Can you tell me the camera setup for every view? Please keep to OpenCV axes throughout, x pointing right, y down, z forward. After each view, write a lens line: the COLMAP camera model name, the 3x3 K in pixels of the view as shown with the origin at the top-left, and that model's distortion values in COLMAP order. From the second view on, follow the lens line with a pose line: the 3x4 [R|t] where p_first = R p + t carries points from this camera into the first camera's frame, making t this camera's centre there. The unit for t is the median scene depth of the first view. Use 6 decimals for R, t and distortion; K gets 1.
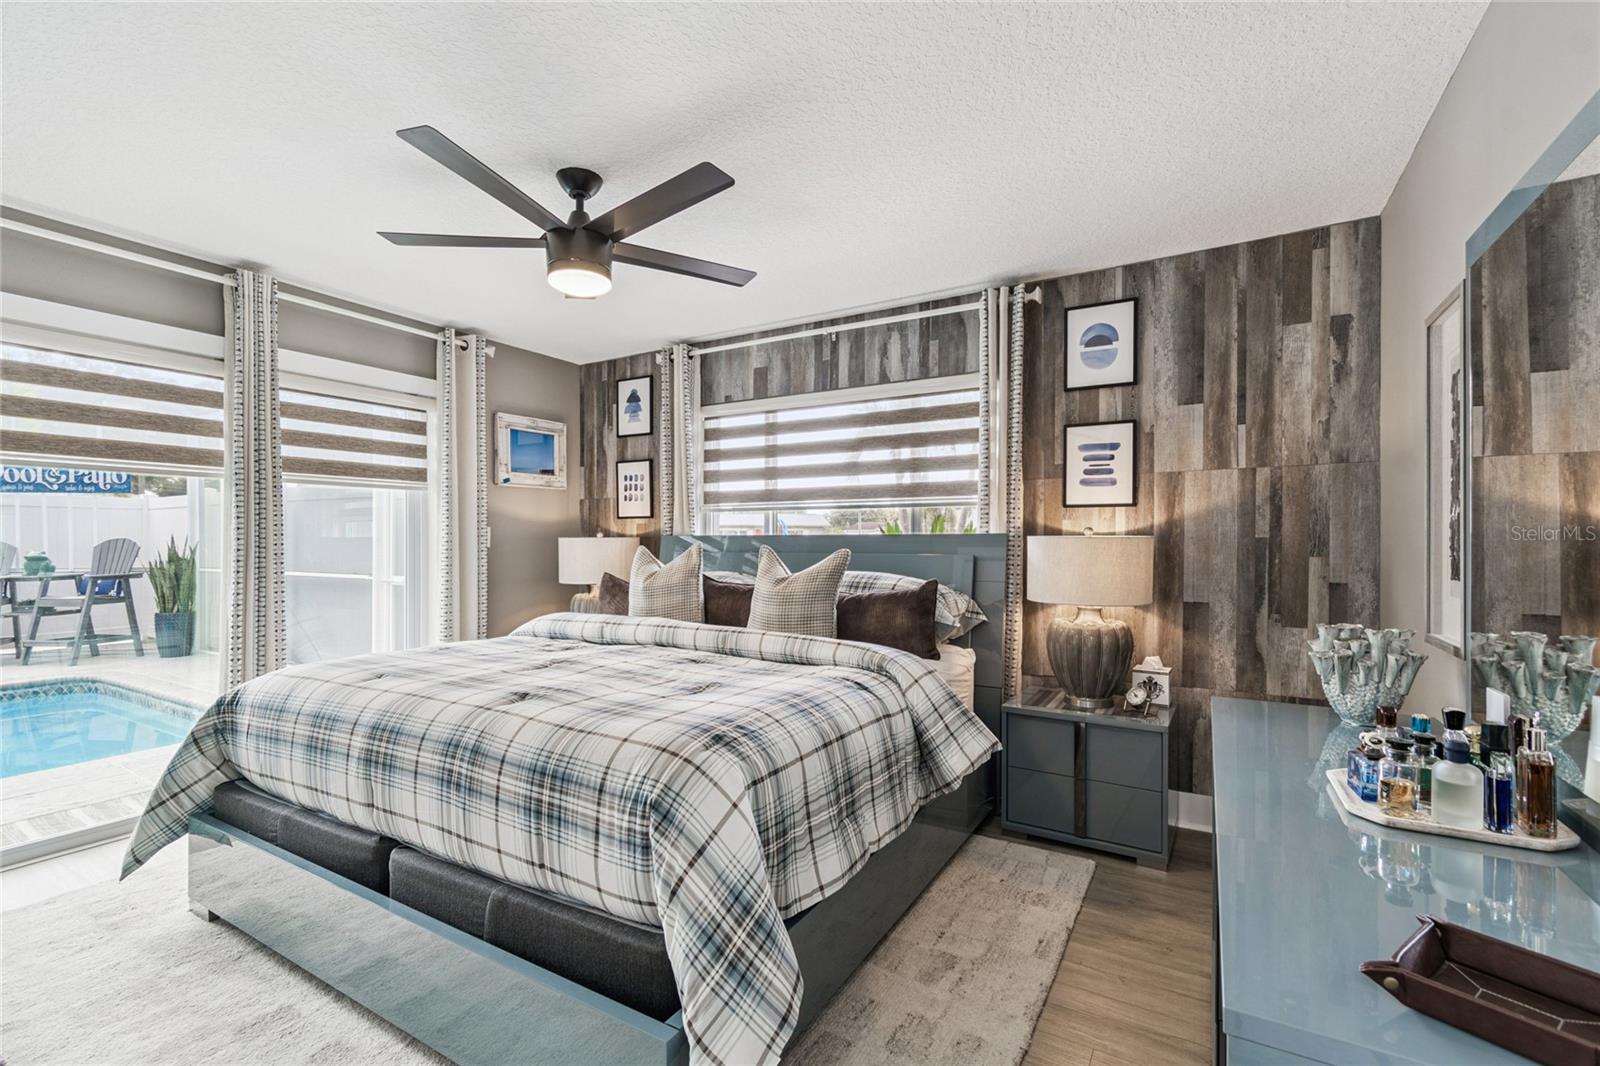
lens RADIAL K [[706.7, 0, 798.9], [0, 706.7, 540.4], [0, 0, 1]] dist [0.001575, 0.000282]
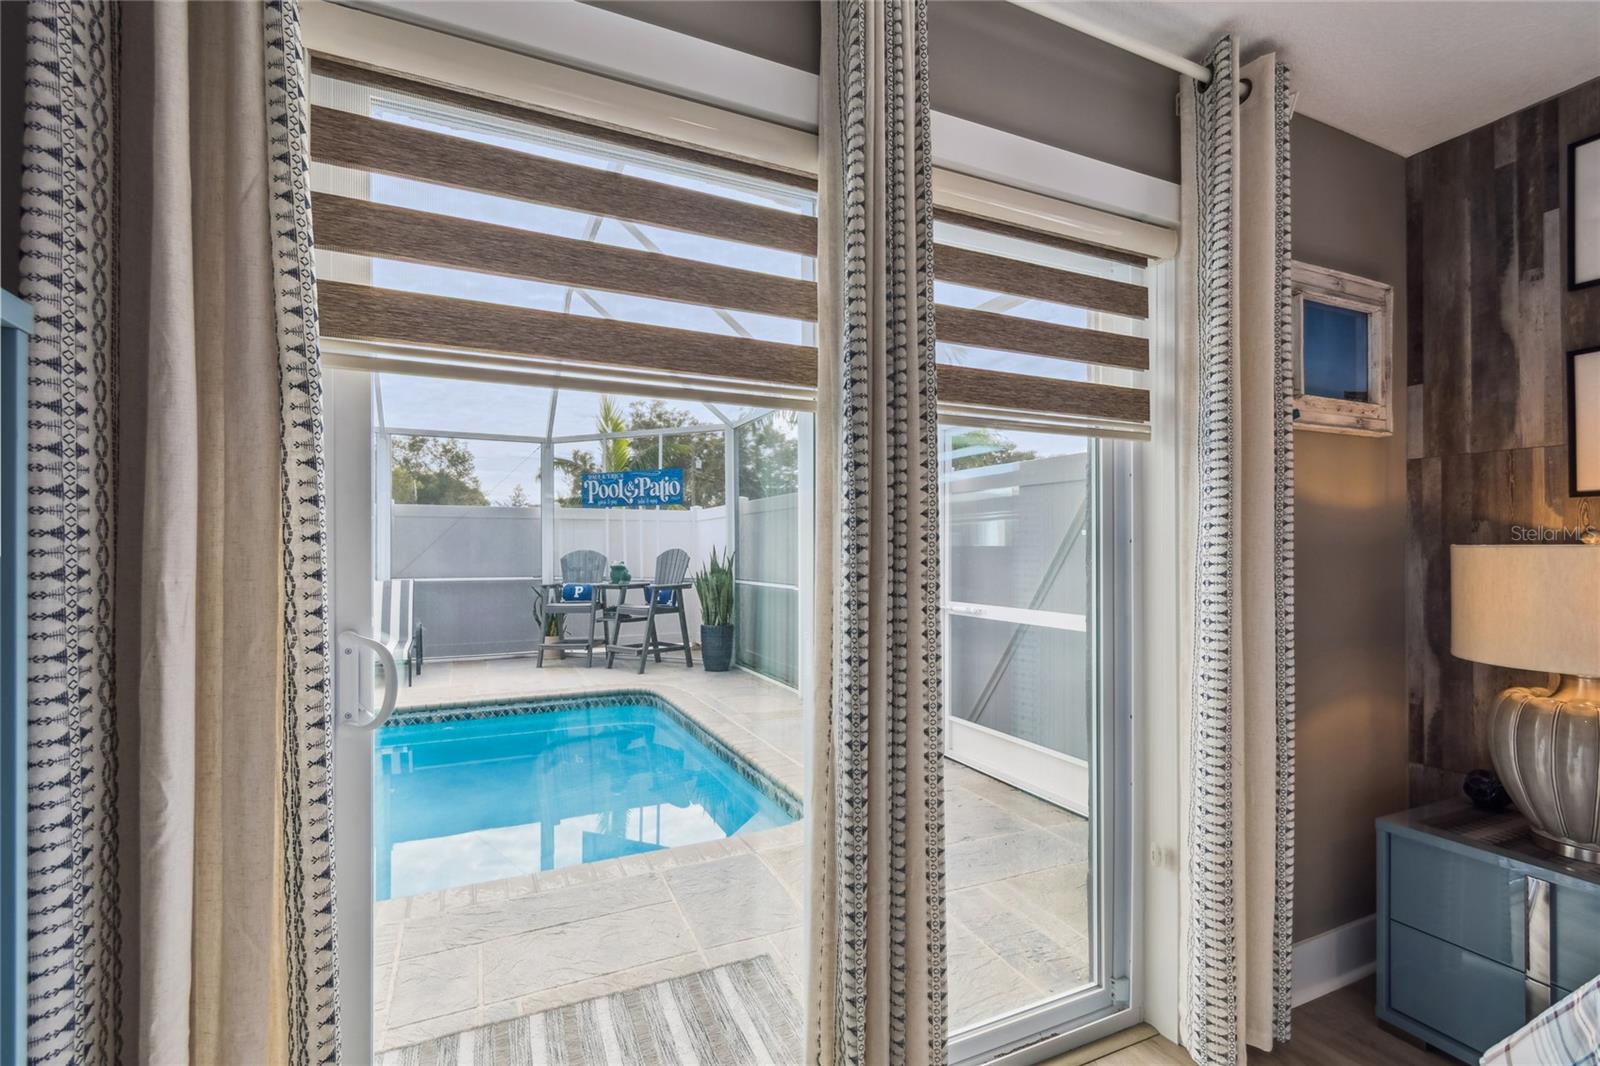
lens RADIAL K [[712.7, 0, 805.4], [0, 712.7, 551.0], [0, 0, 1]] dist [0.000193, -0.000352]
pose [[0.829354, -0.001312, -0.558721, -0.245357], [0.002151, 0.999997, 0.000846, -0.000203], [0.558719, -0.001903, 0.829355, 0.270244]]
